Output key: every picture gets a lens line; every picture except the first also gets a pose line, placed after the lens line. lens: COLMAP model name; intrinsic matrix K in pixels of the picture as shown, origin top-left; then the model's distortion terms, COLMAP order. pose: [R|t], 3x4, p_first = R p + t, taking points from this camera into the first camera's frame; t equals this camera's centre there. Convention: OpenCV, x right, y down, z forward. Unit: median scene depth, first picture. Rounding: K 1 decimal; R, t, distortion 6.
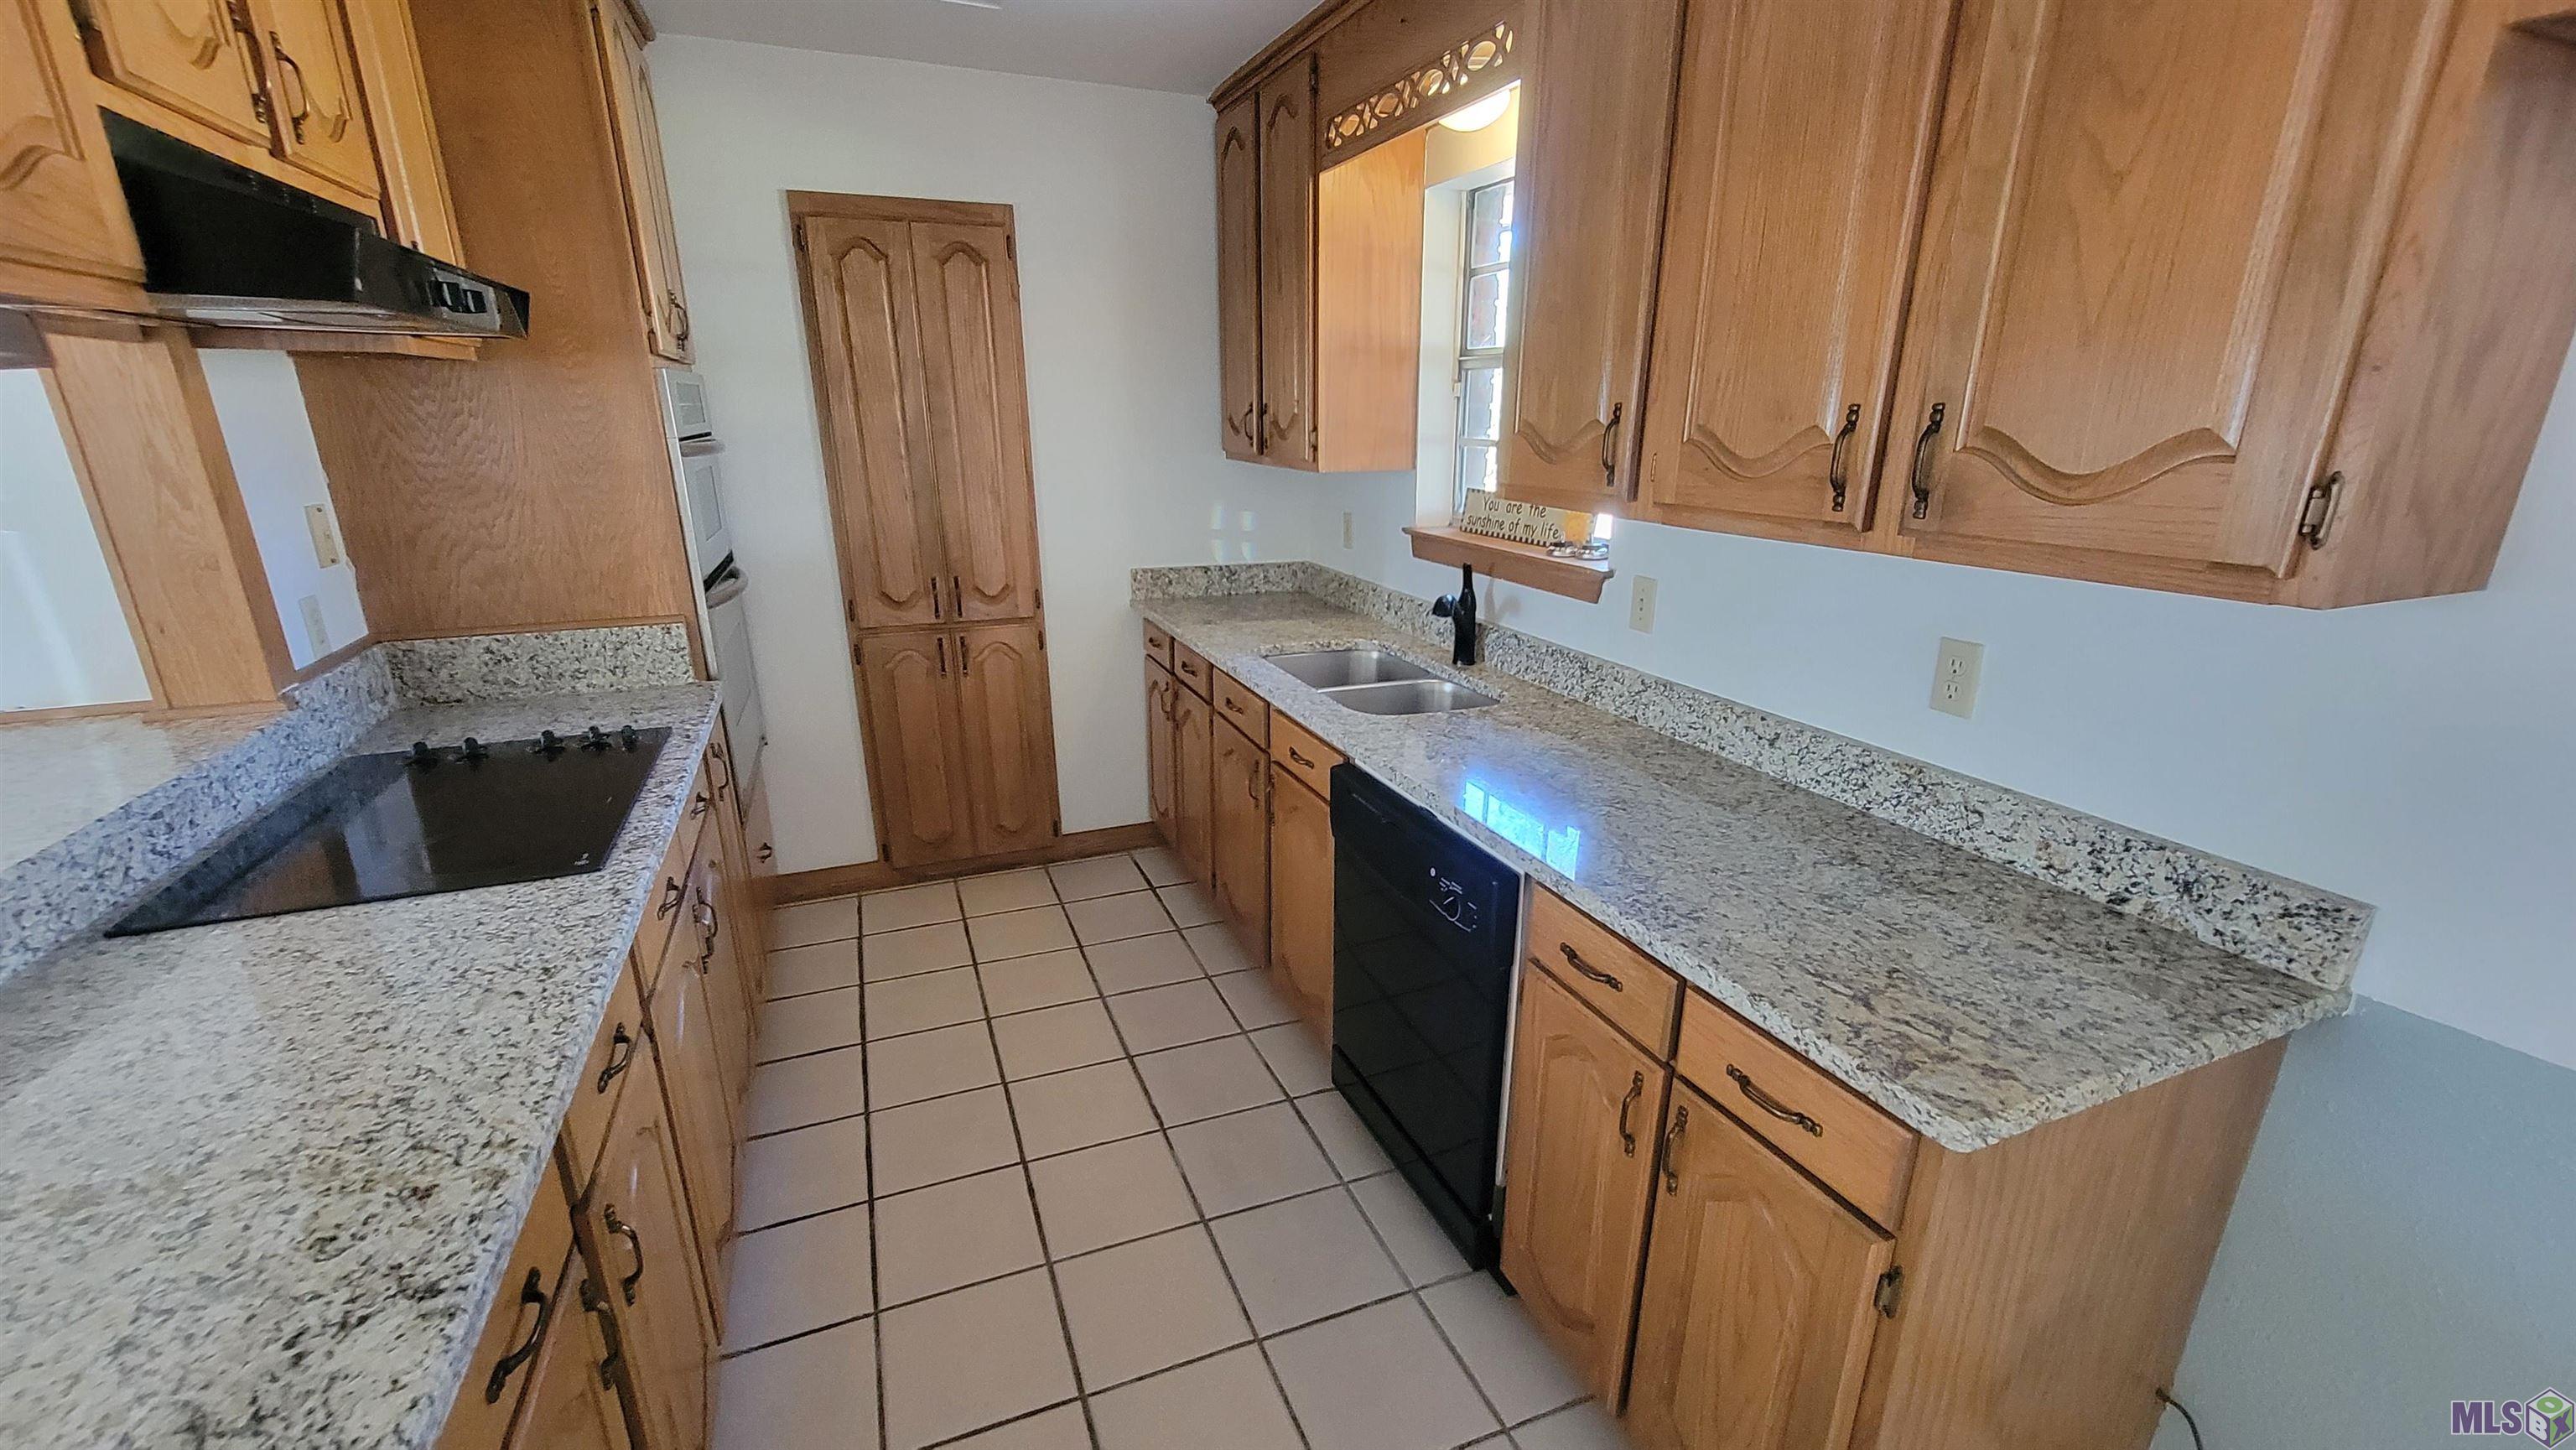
lens RADIAL K [[1052.6, 0, 1284.9], [0, 1052.6, 753.8], [0, 0, 1]] dist [-0.002413, 0.001058]
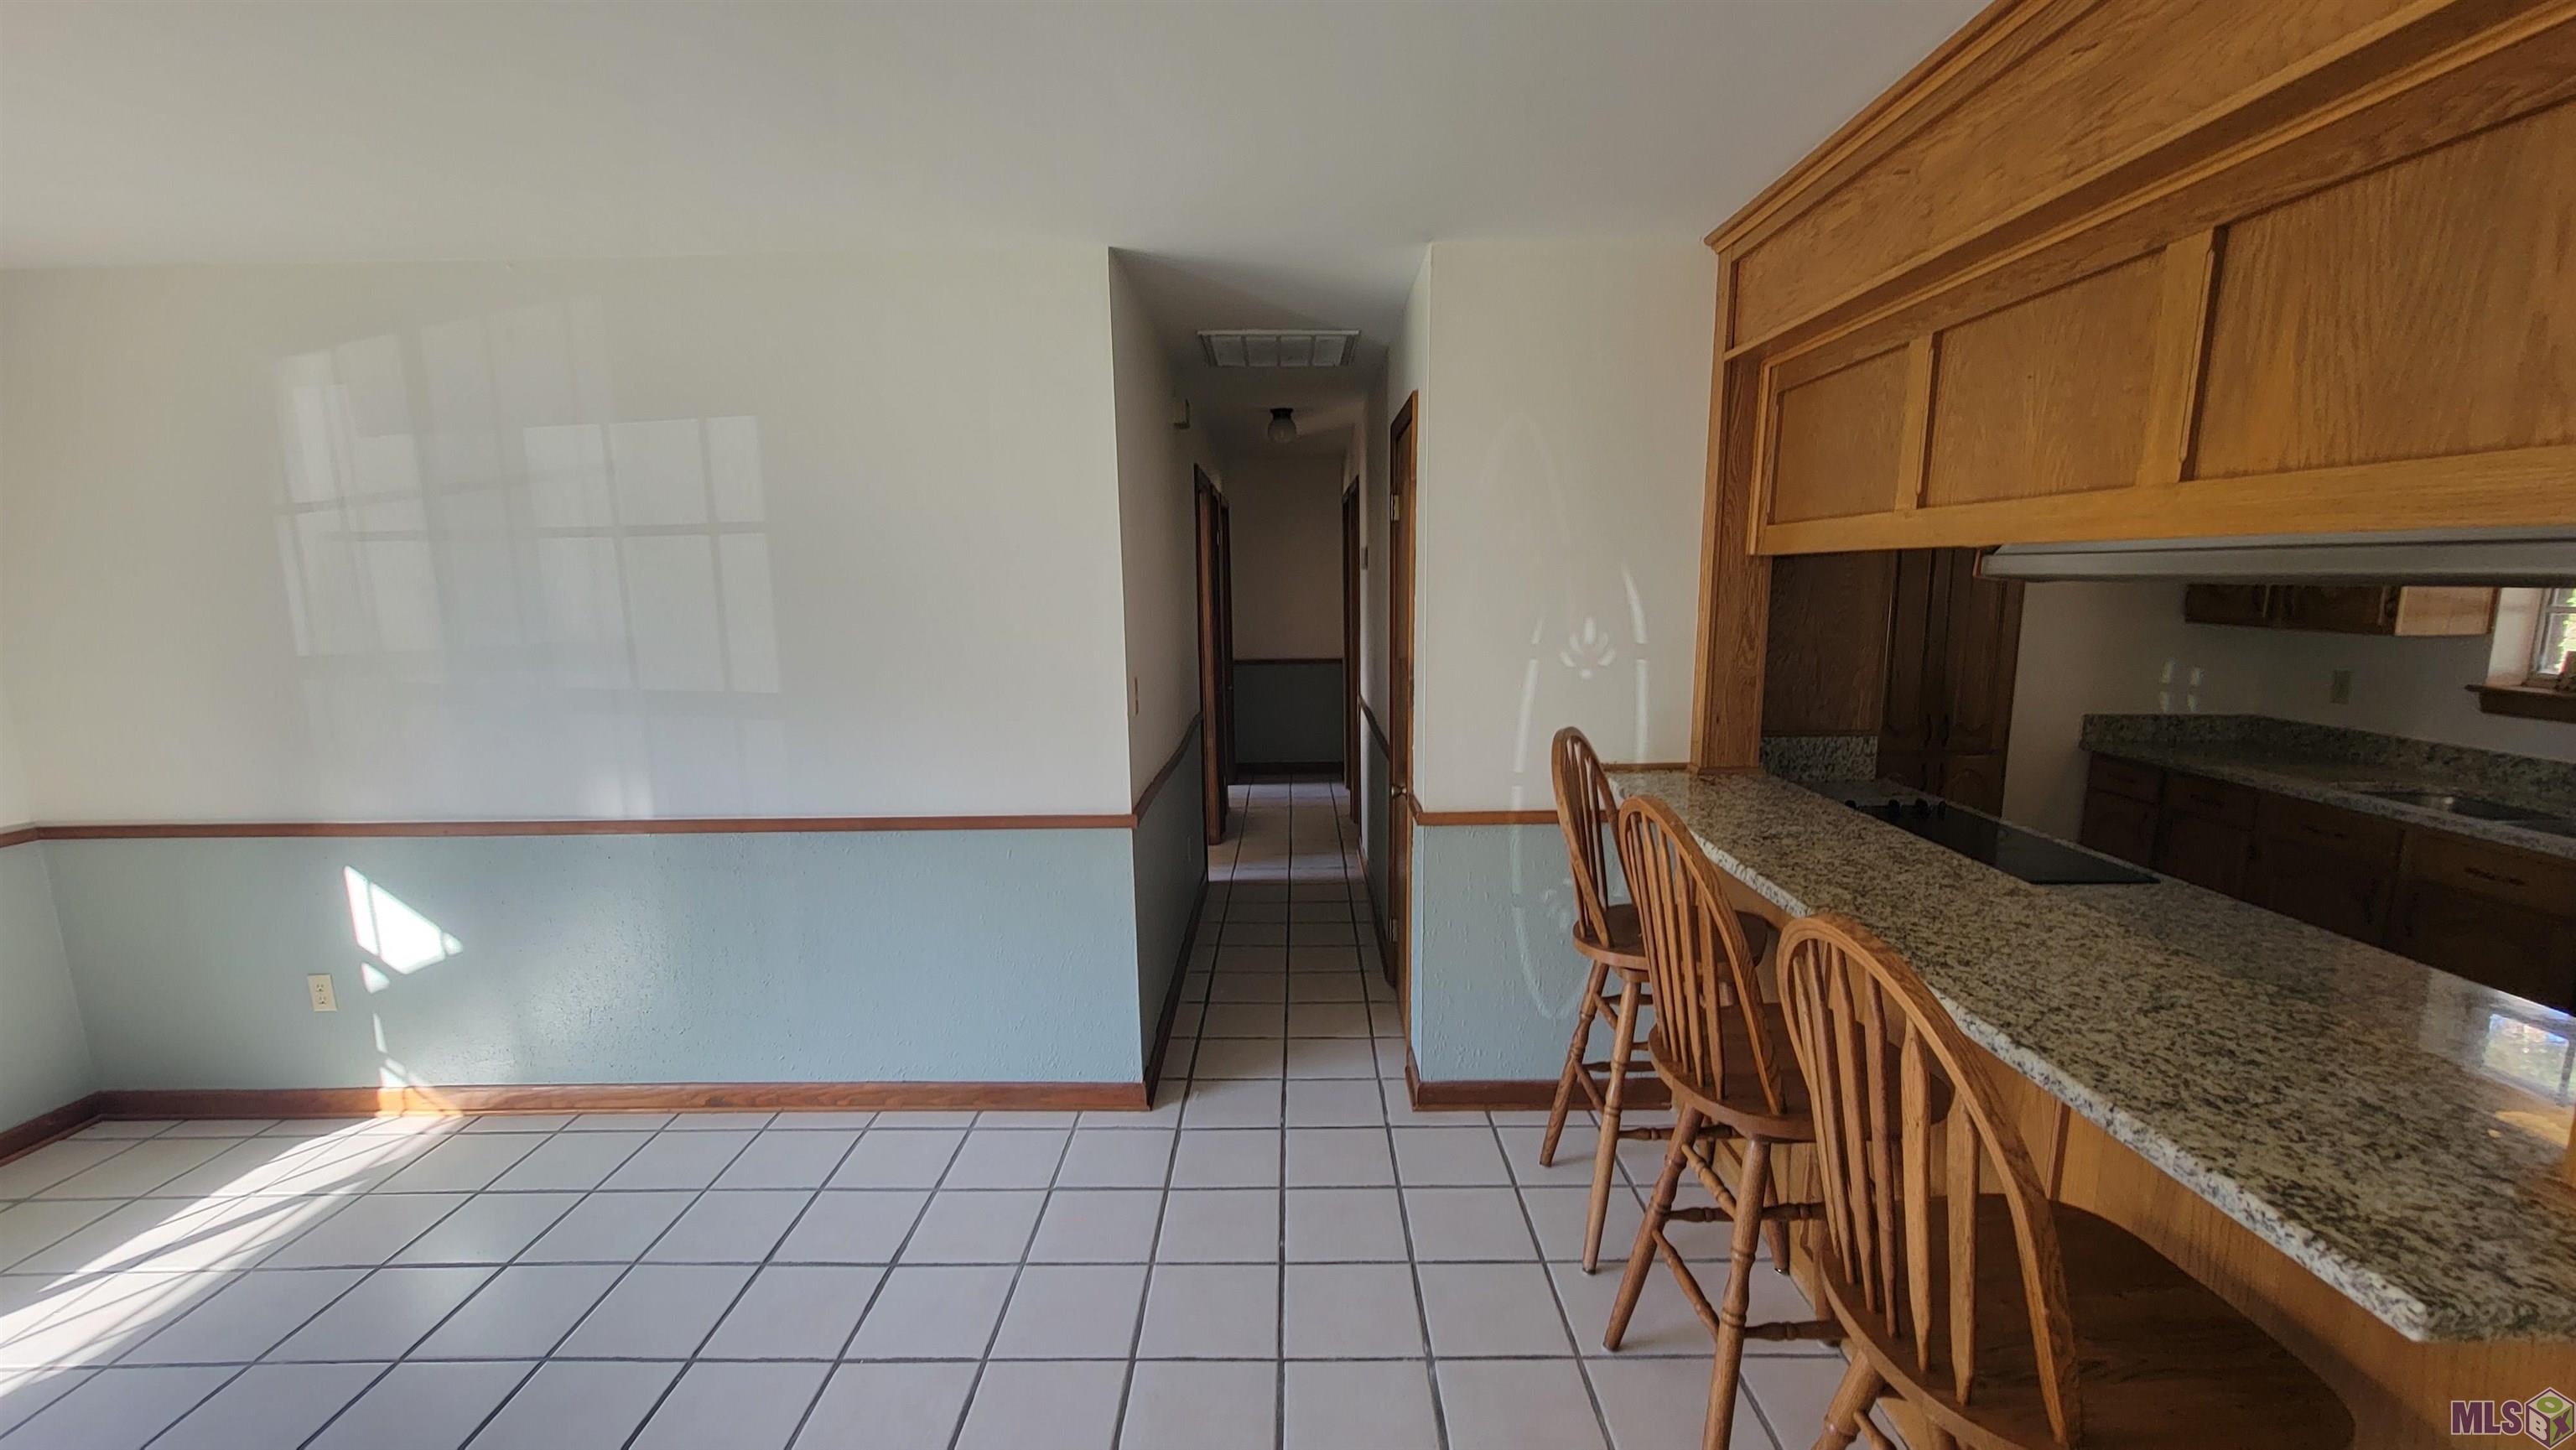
lens RADIAL K [[1052.6, 0, 1289.5], [0, 1052.6, 763.3], [0, 0, 1]] dist [-0.002413, 0.001058]
pose [[0.924654, 0.056304, -0.376622, -0.692548], [-0.106803, 0.987658, -0.114565, 0.138035], [0.365523, 0.146157, 0.919256, -0.500109]]
